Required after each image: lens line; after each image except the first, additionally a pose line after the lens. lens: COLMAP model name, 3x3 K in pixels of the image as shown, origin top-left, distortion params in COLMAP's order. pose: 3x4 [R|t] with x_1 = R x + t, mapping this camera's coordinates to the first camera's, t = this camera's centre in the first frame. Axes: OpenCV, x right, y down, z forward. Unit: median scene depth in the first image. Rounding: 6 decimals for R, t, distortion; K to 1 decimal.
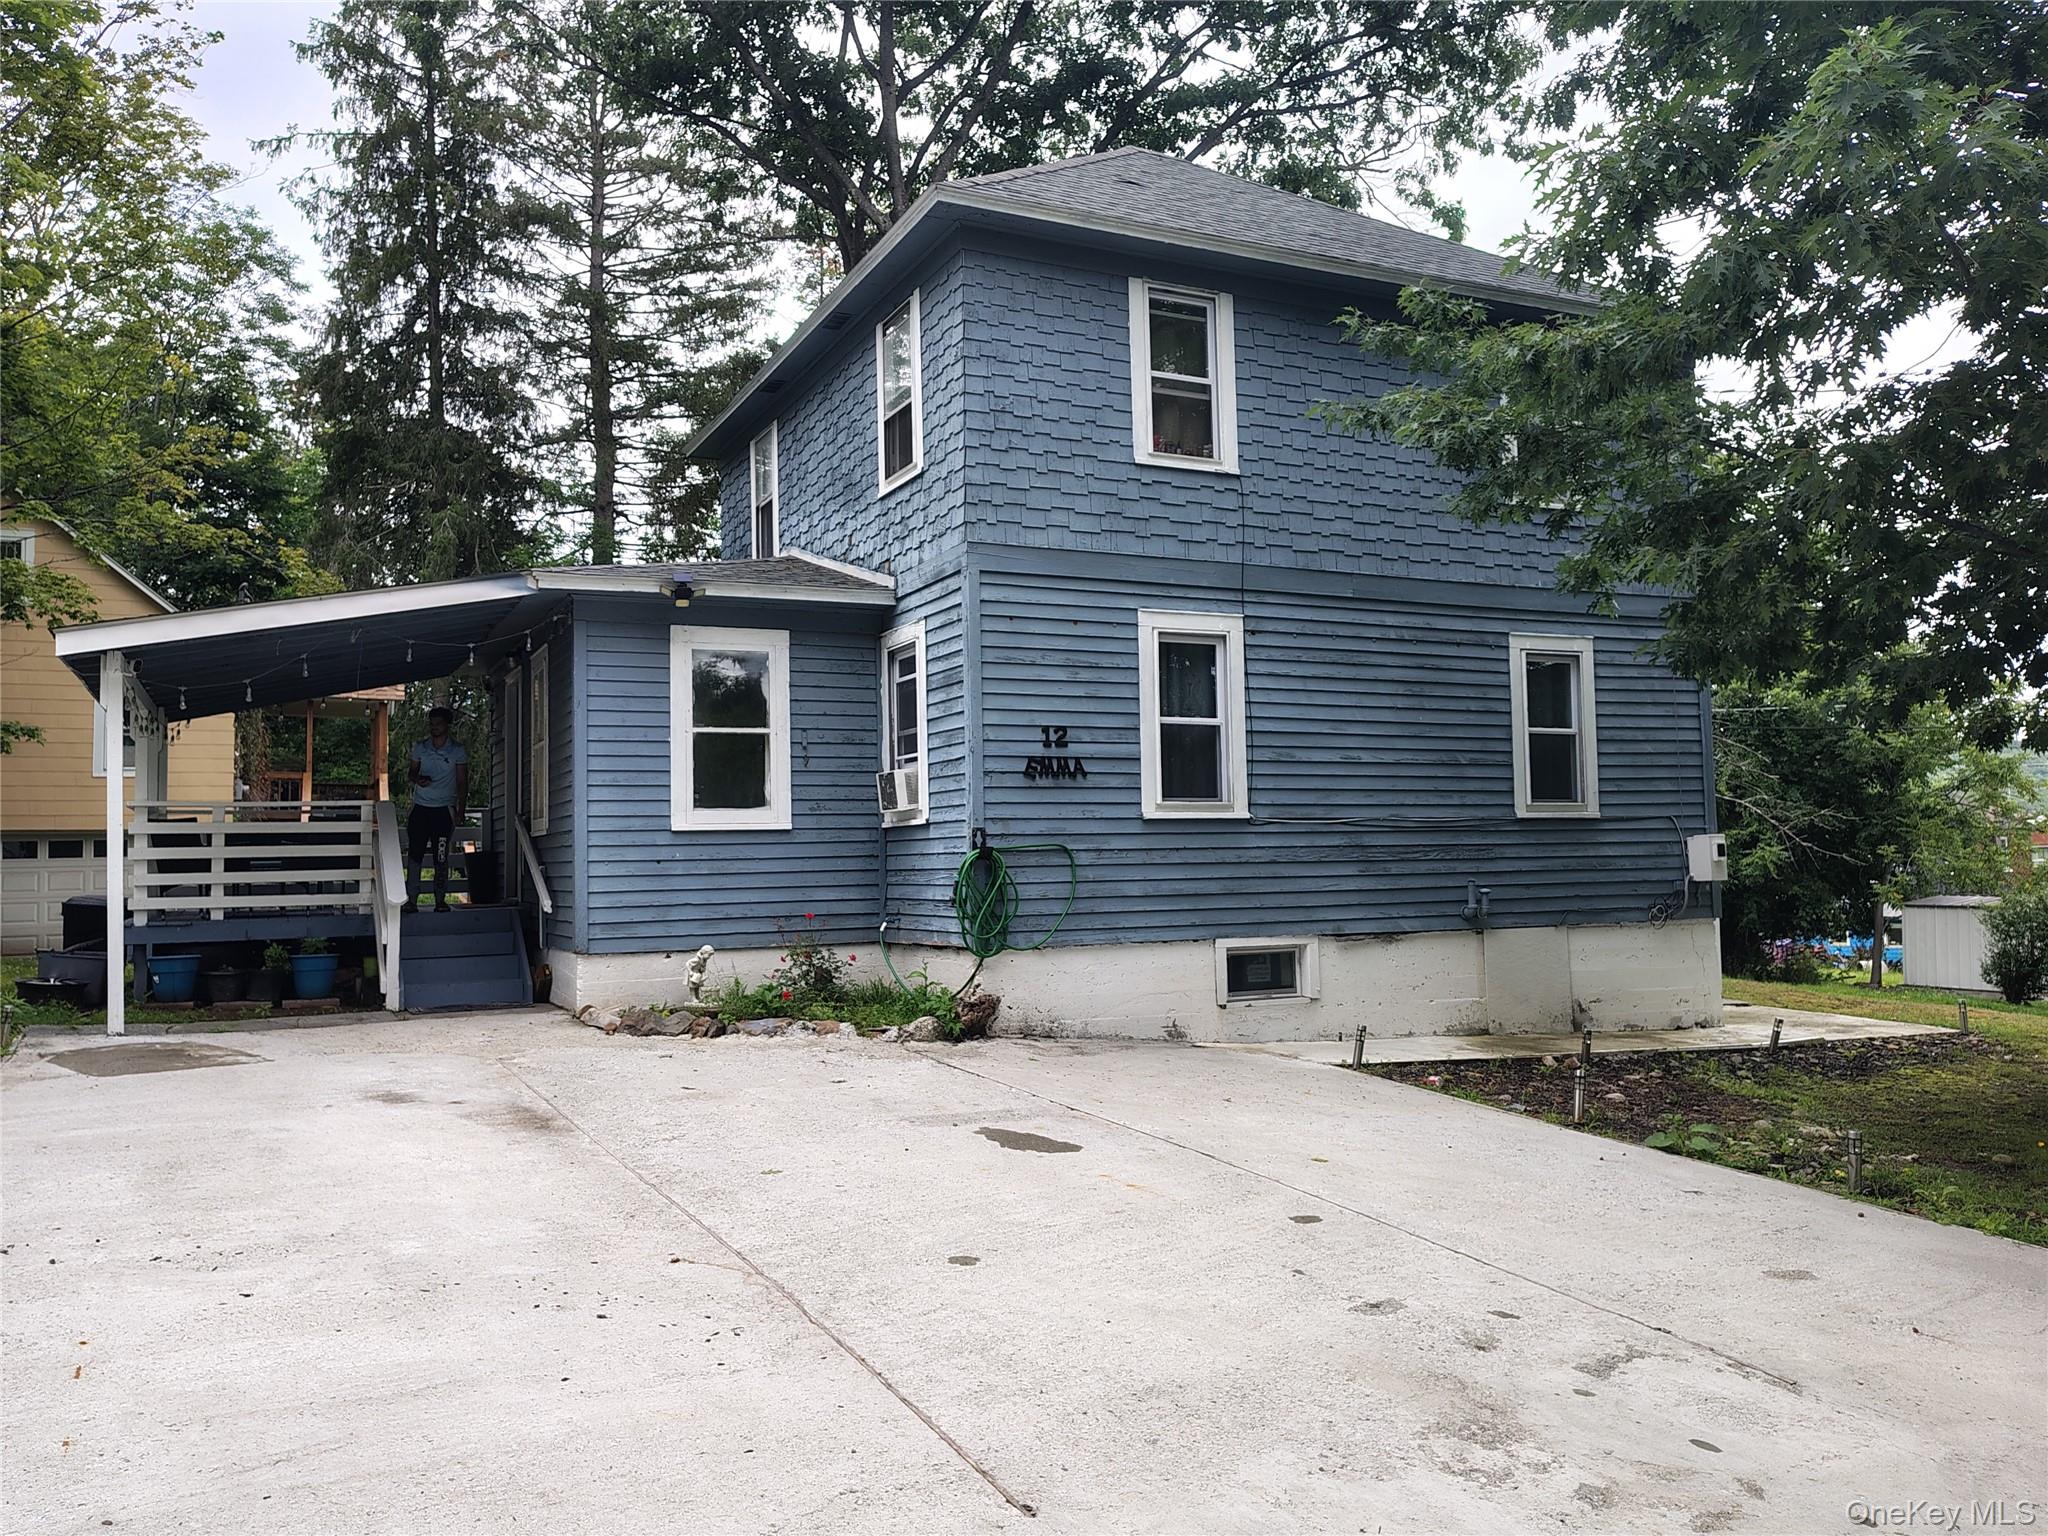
lens RADIAL K [[1514.6, 0, 1018.4], [0, 1514.6, 751.2], [0, 0, 1]] dist [0.063917, -0.078770]
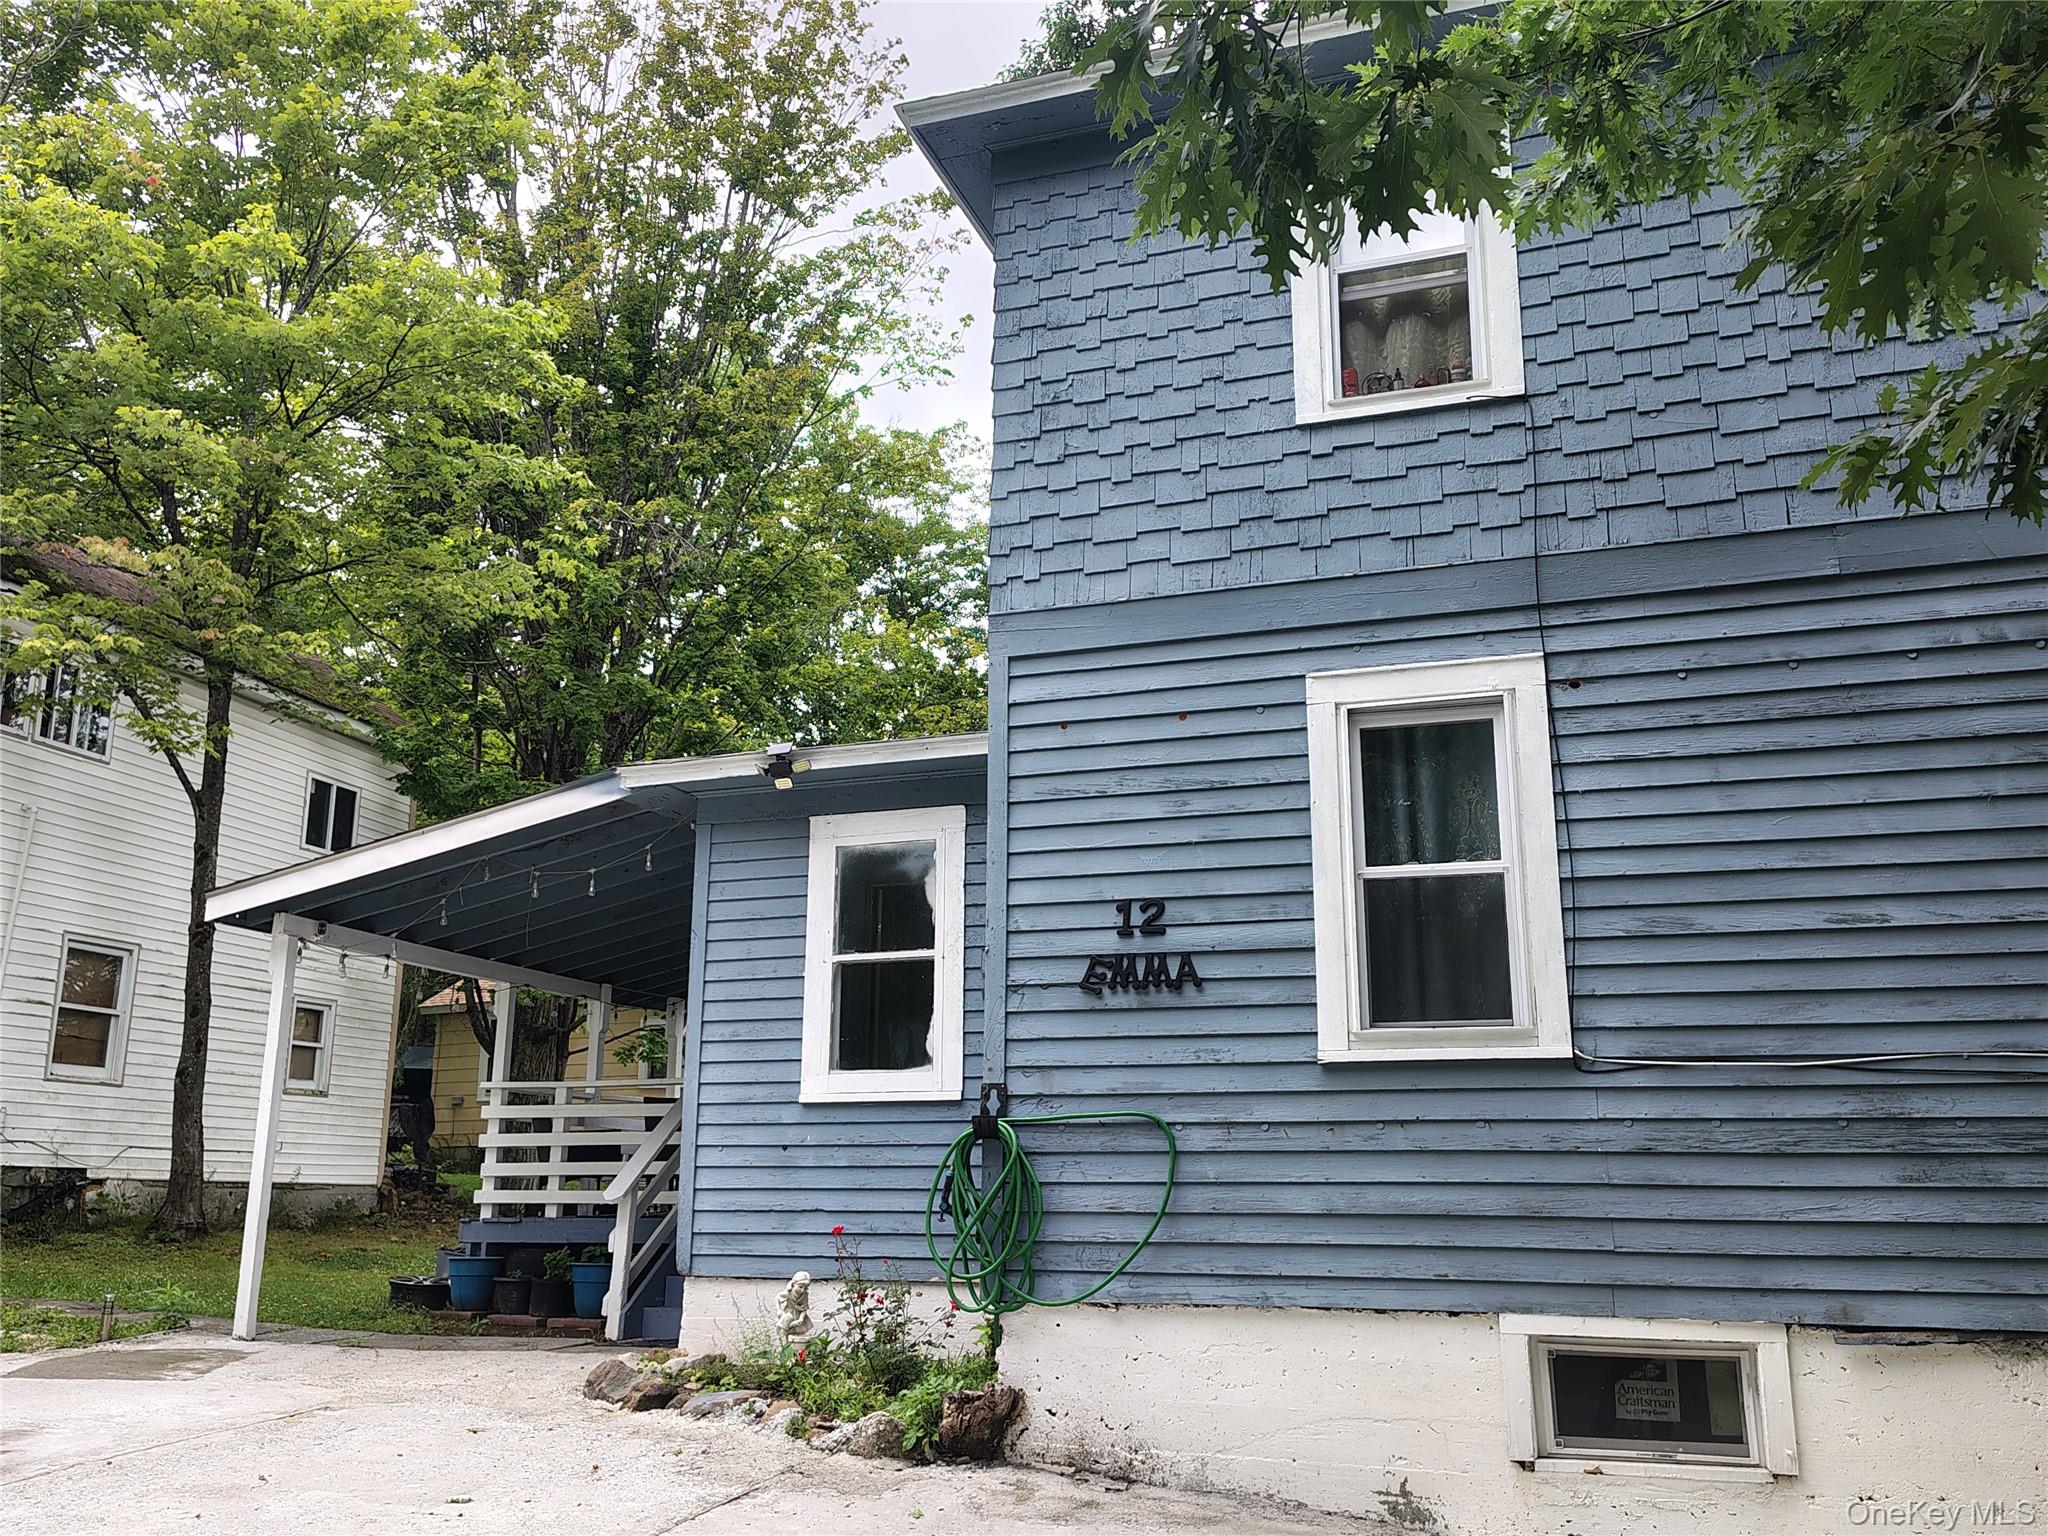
lens RADIAL K [[1739.4, 0, 1024.0], [0, 1739.4, 768.0], [0, 0, 1]] dist [0.027894, -0.000353]
pose [[0.710527, -0.149138, -0.687684, 0.418213], [0.030127, 0.982833, -0.182019, 0.048721], [0.703024, 0.108612, 0.702823, 0.473336]]
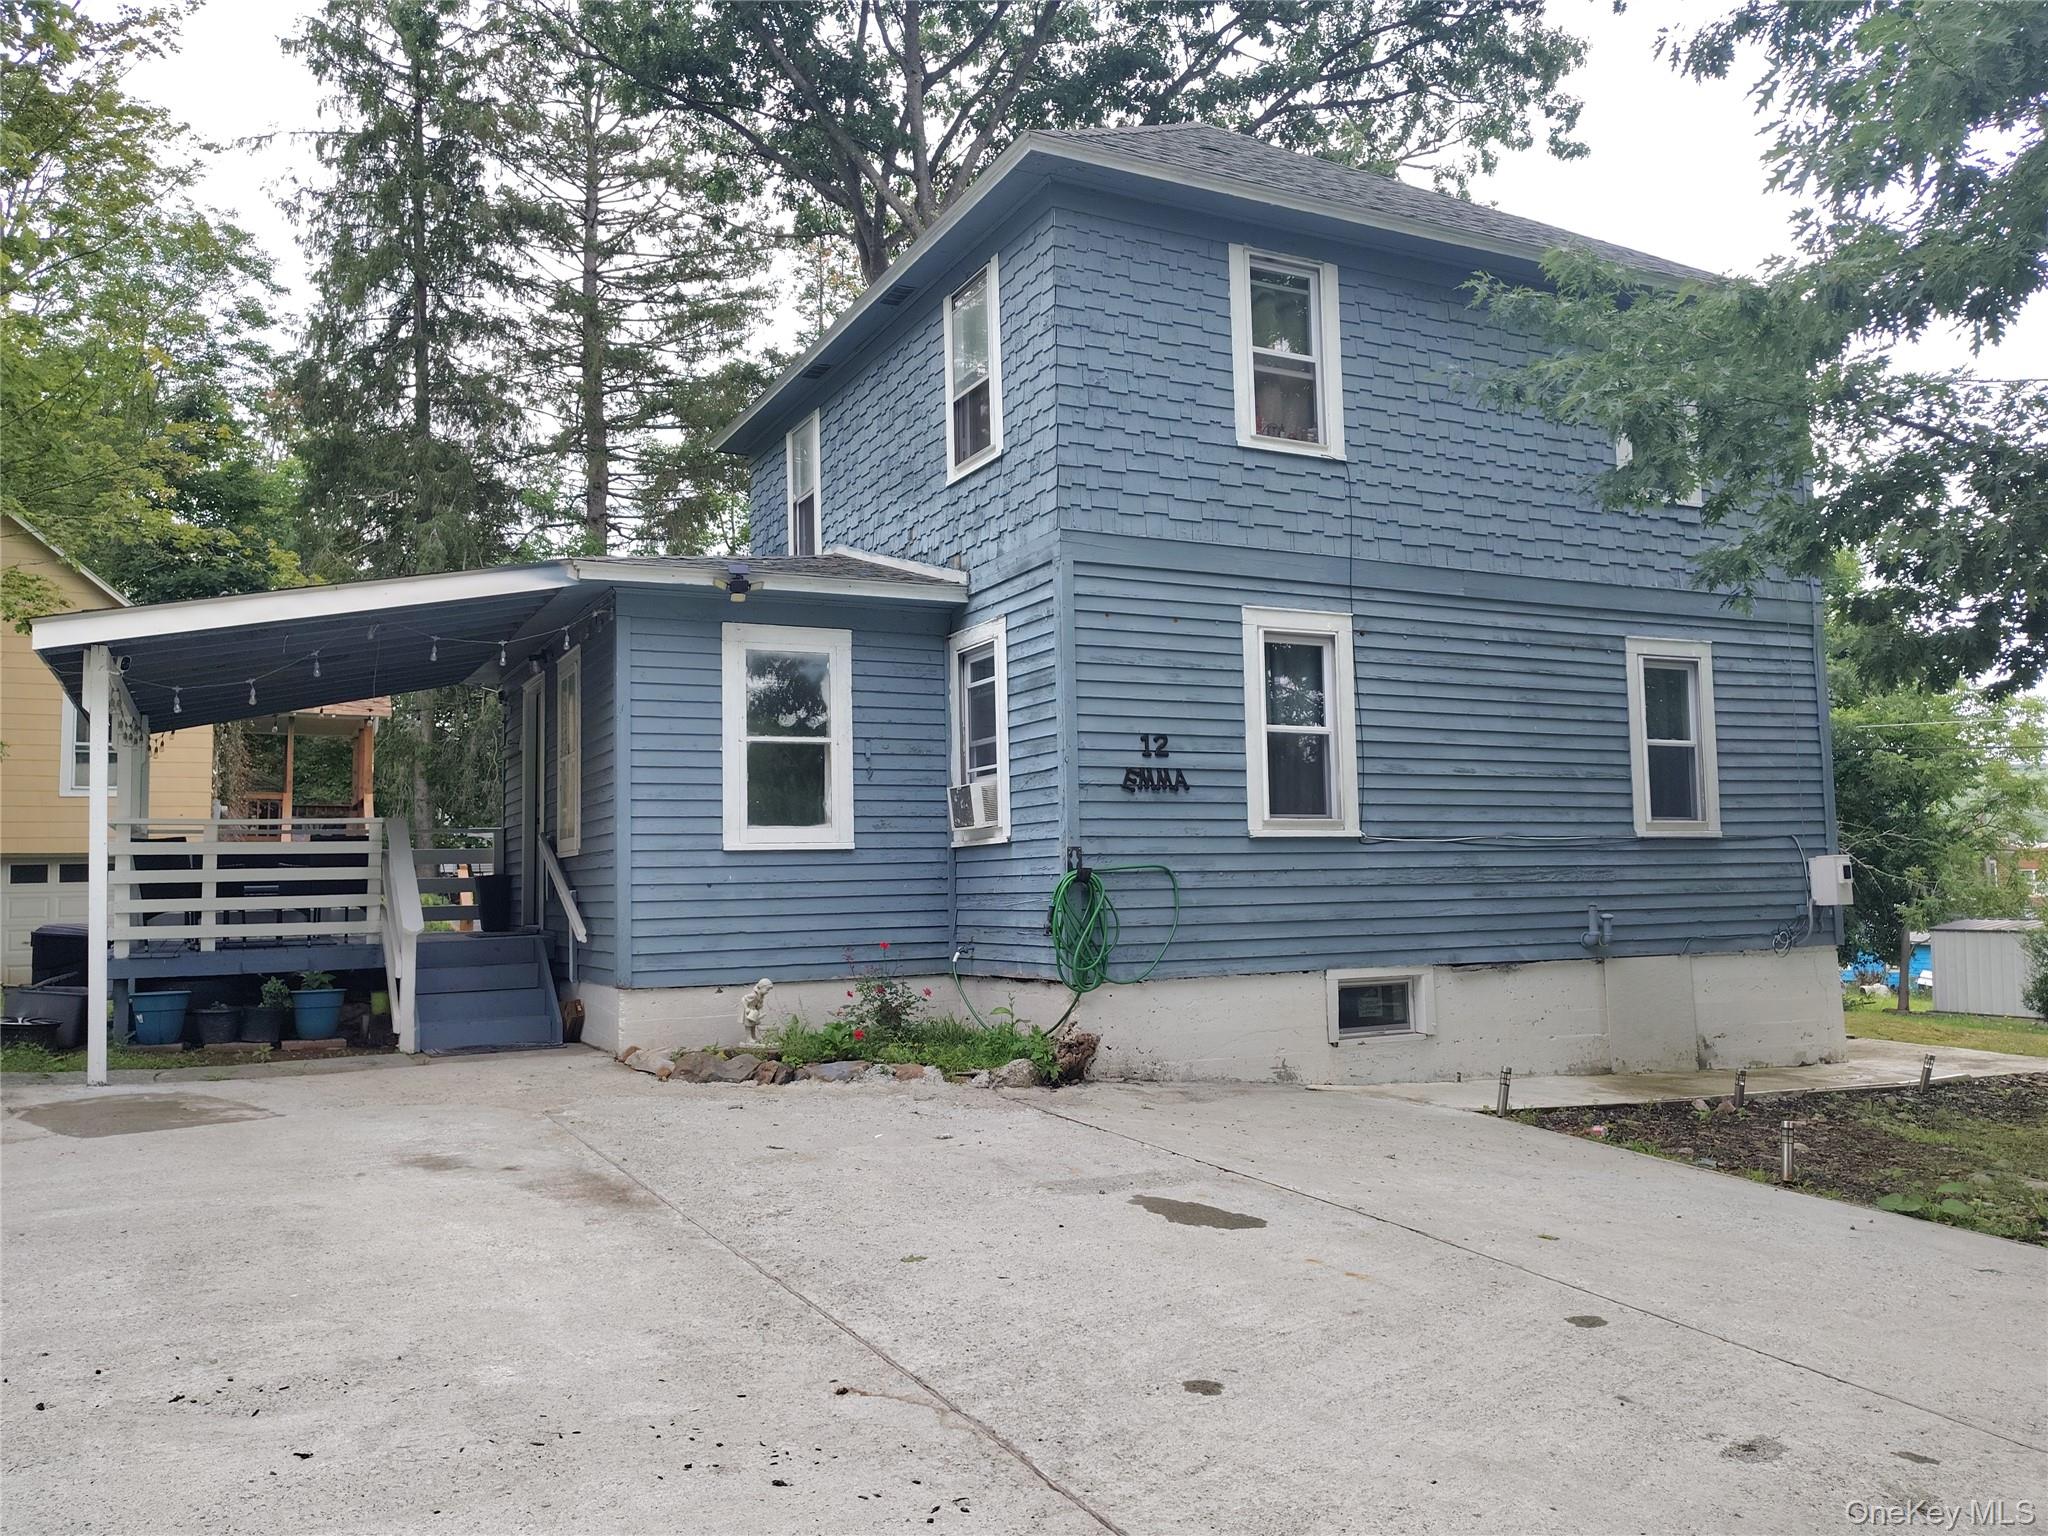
lens RADIAL K [[1512.8, 0, 1032.4], [0, 1512.8, 750.1], [0, 0, 1]] dist [0.059381, -0.067109]
pose [[0.999638, 0.001060, 0.026896, -0.068207], [-0.000602, 0.999855, -0.017027, 0.007887], [-0.026910, 0.017005, 0.999493, 0.094723]]
